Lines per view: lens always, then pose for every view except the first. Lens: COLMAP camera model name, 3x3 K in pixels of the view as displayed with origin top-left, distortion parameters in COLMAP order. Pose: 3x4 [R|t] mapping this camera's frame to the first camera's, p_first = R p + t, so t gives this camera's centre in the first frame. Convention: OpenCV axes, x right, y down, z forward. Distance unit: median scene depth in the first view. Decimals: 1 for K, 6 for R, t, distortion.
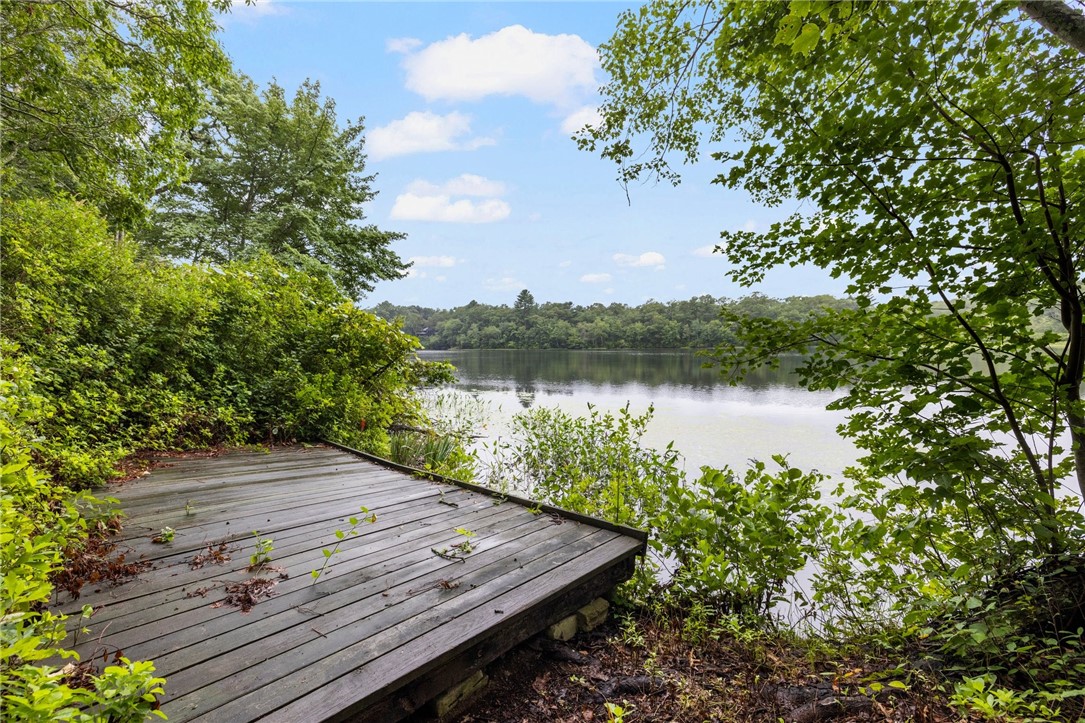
lens RADIAL K [[458.5, 0, 532.3], [0, 458.5, 352.3], [0, 0, 1]] dist [0.000252, -0.000288]
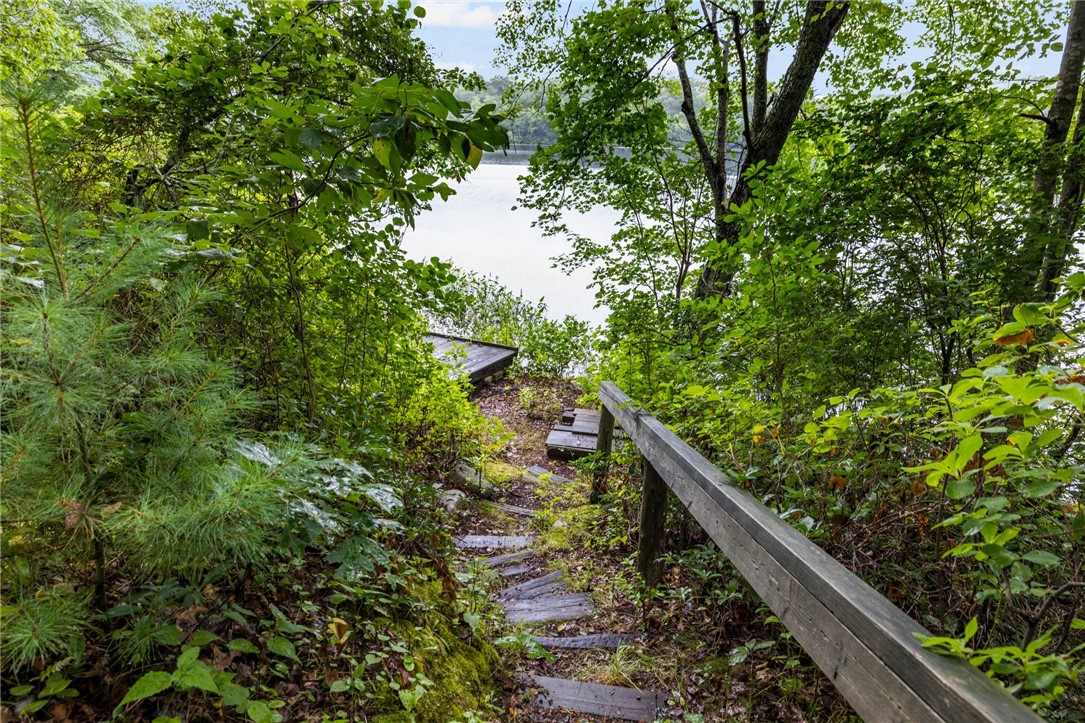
lens RADIAL K [[626.6, 0, 542.5], [0, 626.6, 361.5], [0, 0, 1]] dist [-0.000383, -0.000049]
pose [[0.969495, -0.048817, 0.240199, -0.412385], [-0.034393, 0.943177, 0.330507, -0.621624], [-0.242684, -0.328686, 0.912727, -2.013554]]
